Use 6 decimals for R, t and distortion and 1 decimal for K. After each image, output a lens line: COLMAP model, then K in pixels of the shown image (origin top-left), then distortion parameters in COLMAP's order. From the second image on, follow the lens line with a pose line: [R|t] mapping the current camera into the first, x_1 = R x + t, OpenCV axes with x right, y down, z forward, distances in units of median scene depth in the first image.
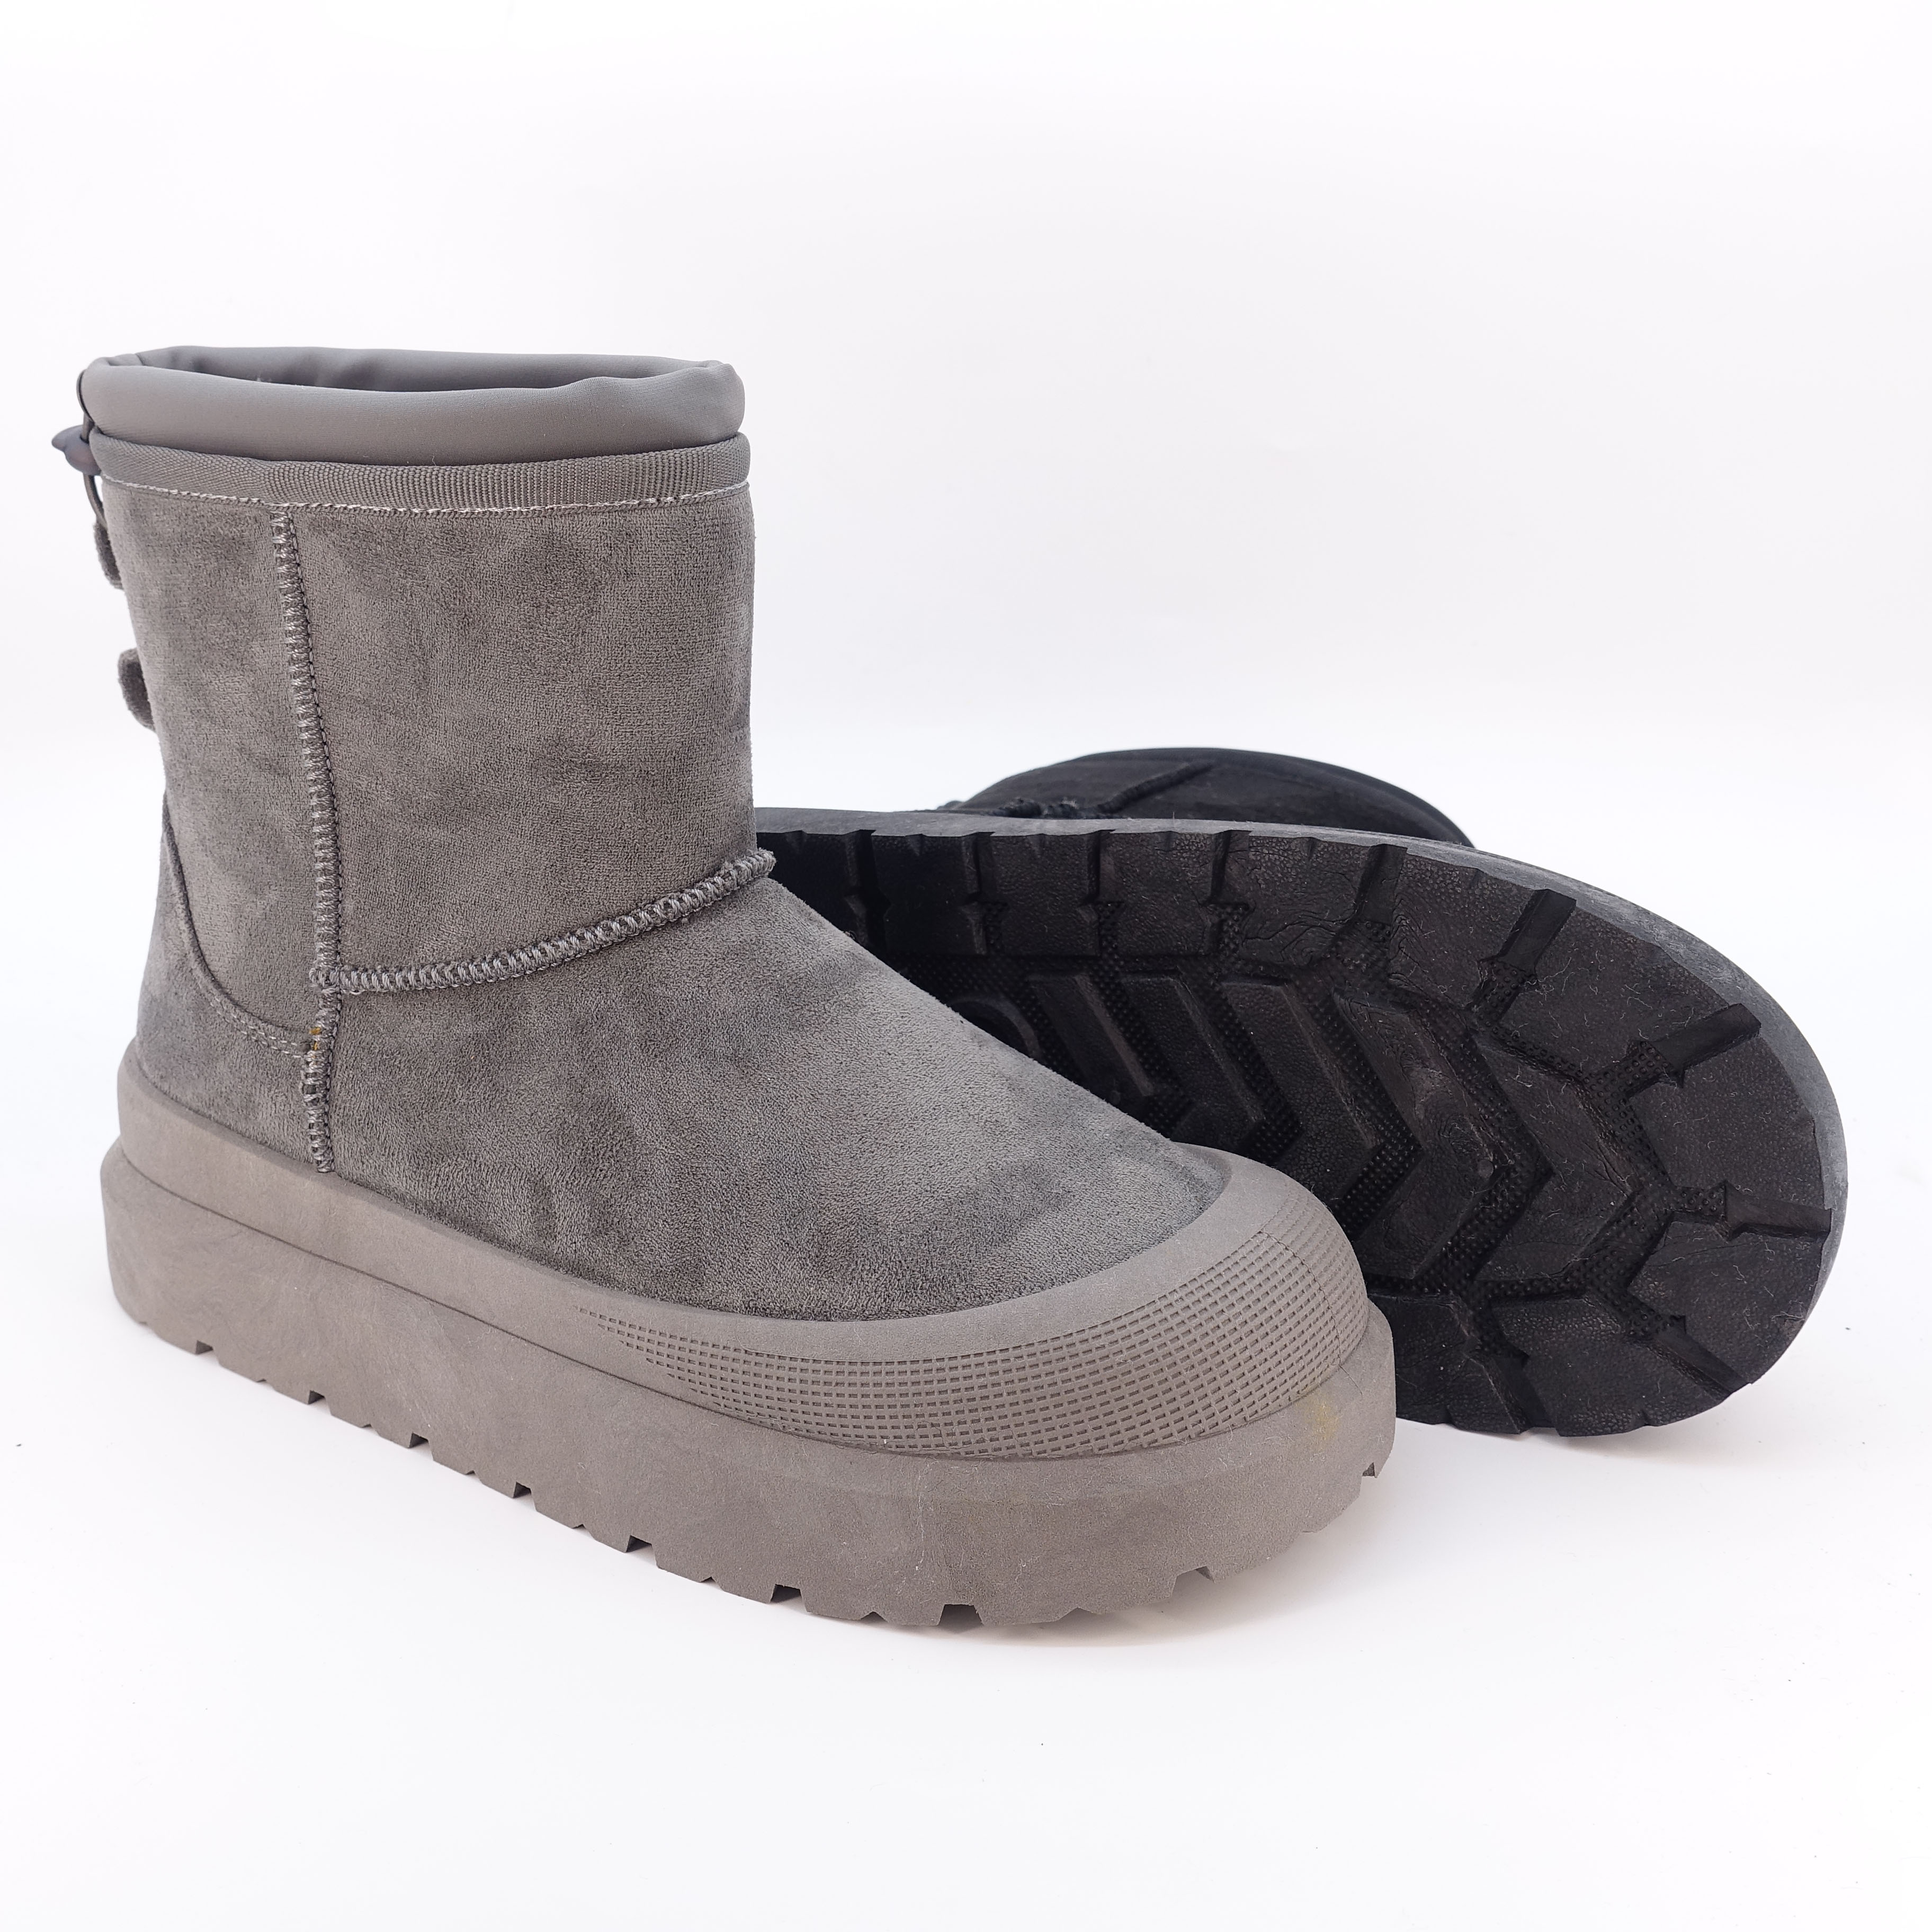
lens RADIAL K [[2558.8, 0, 966.0], [0, 2558.8, 966.0], [0, 0, 1]] dist [-0.015020, 0.029151]
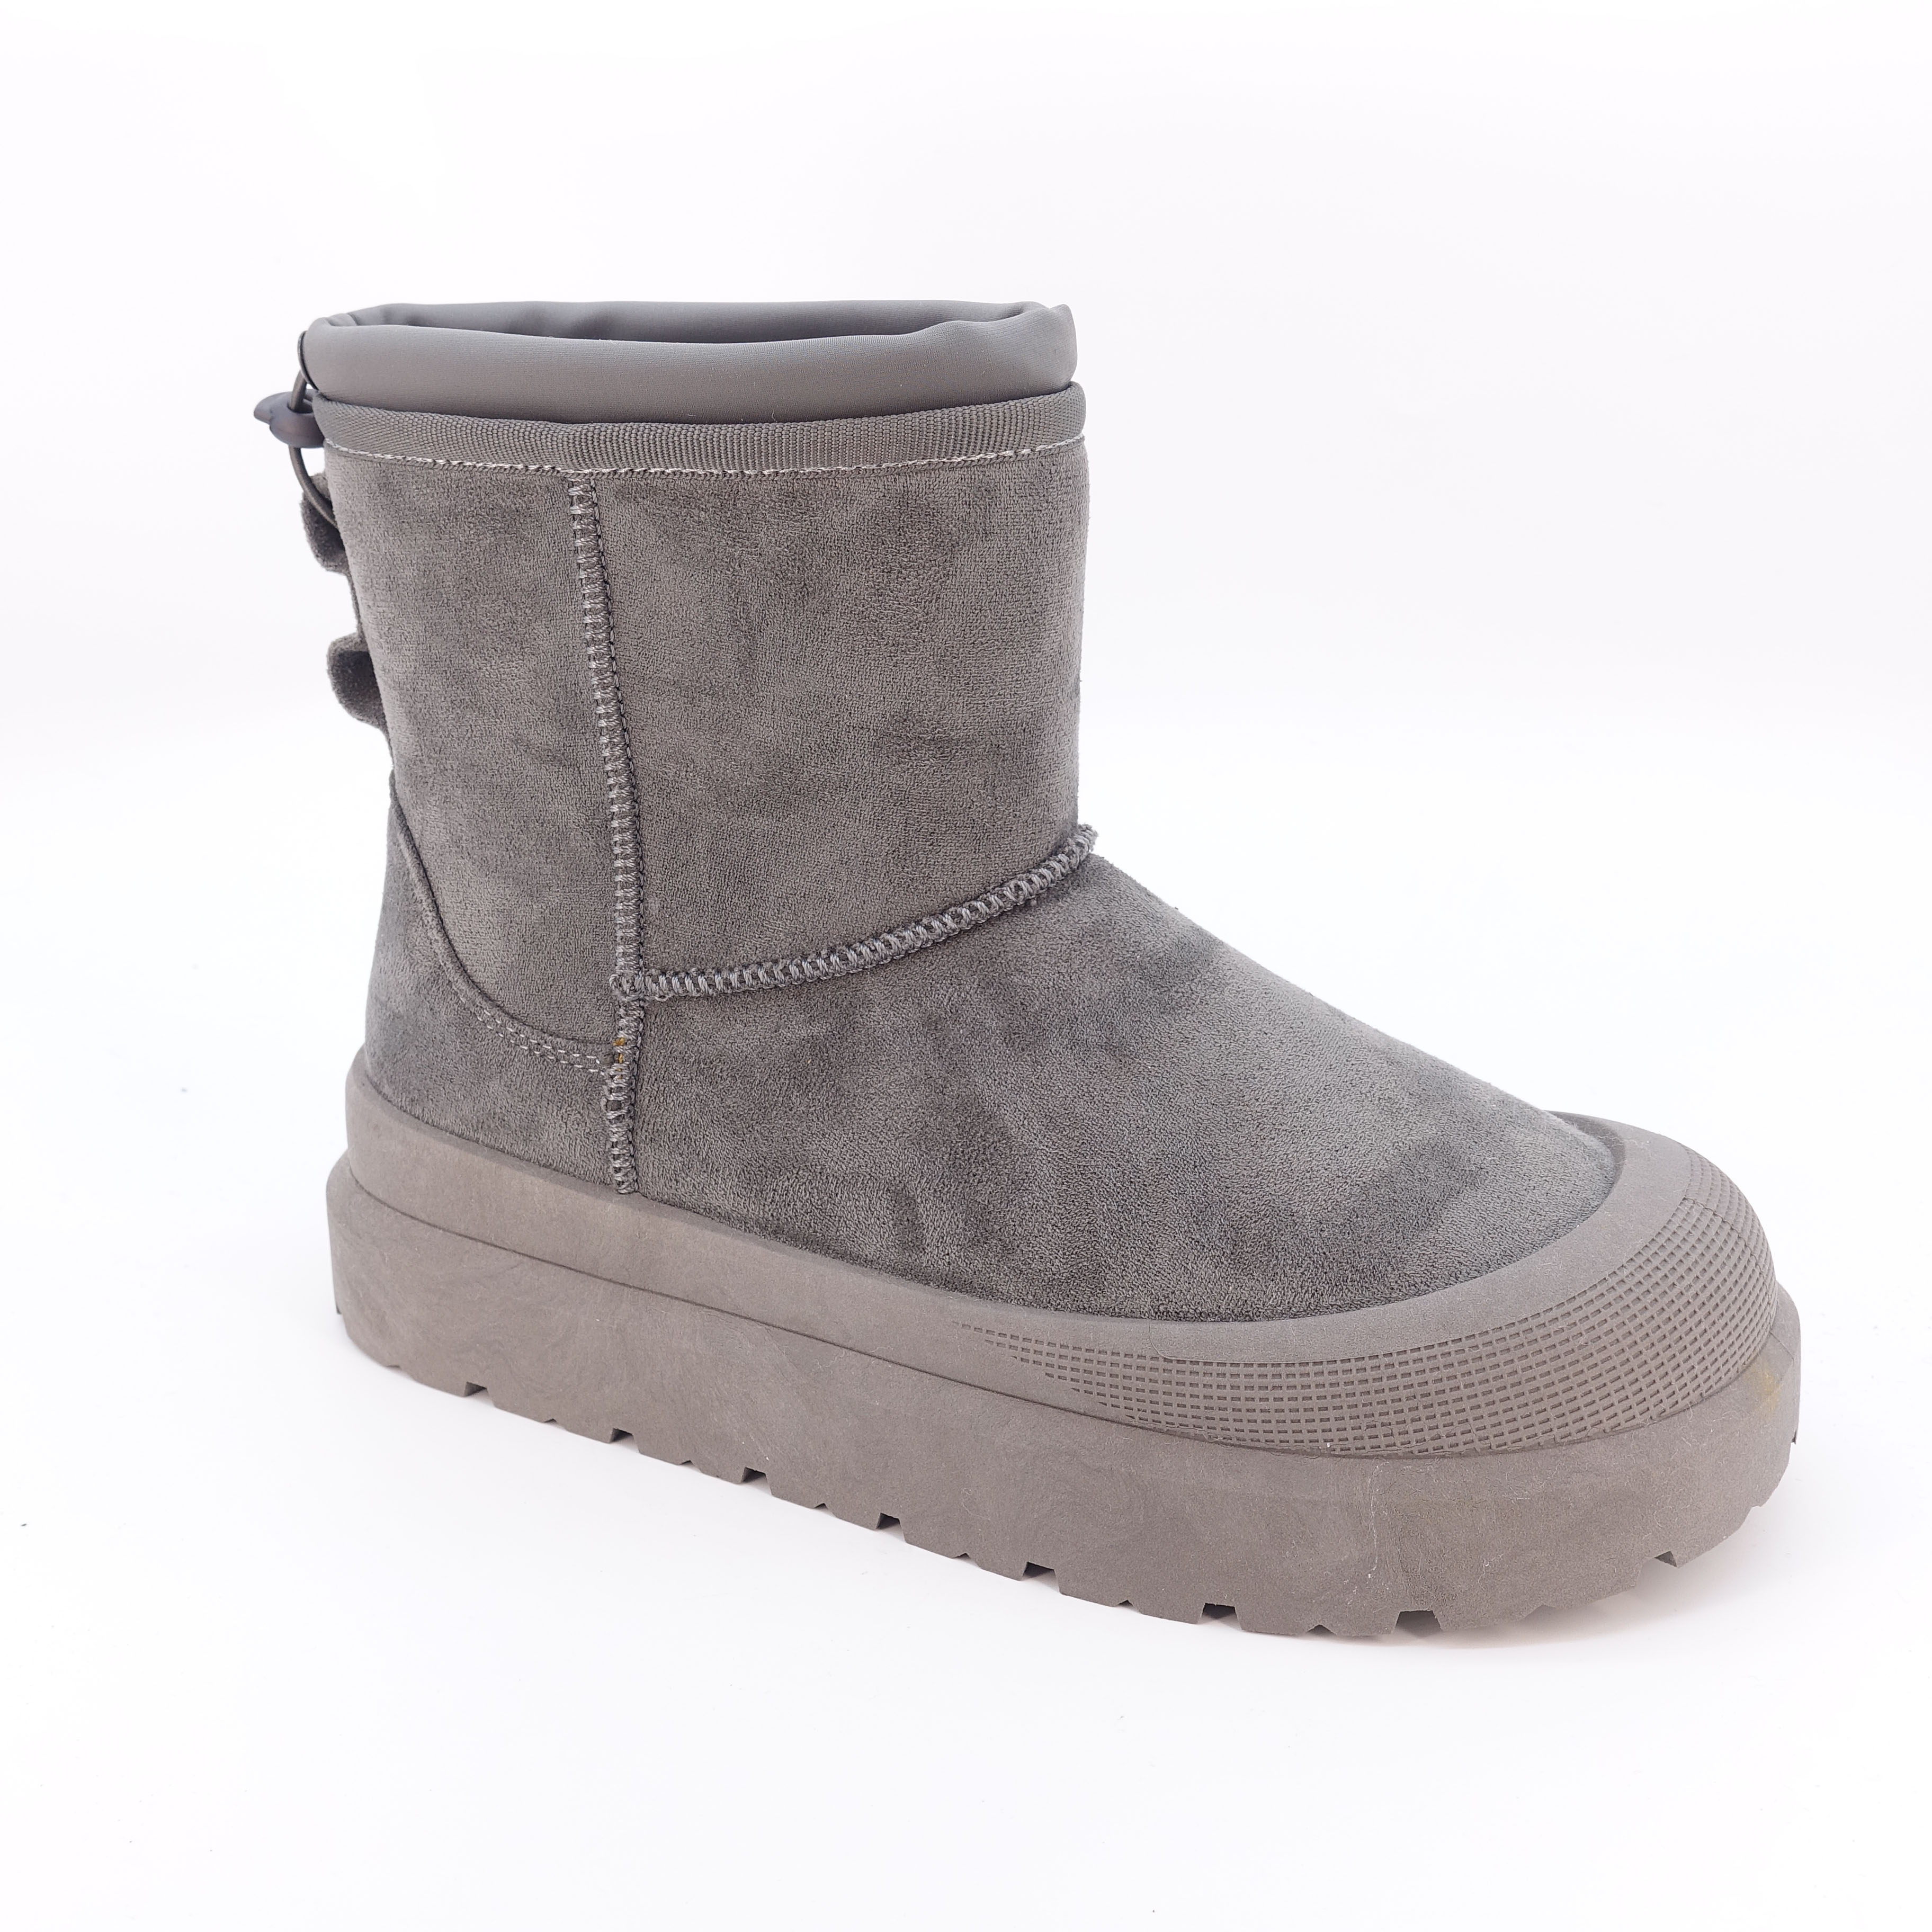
lens RADIAL K [[2558.8, 0, 966.0], [0, 2558.8, 966.0], [0, 0, 1]] dist [-0.015020, 0.029151]
pose [[0.993912, -0.052313, 0.096960, -0.227914], [0.050557, 0.998511, 0.020482, -0.015266], [-0.097887, -0.015456, 0.995077, 0.071746]]
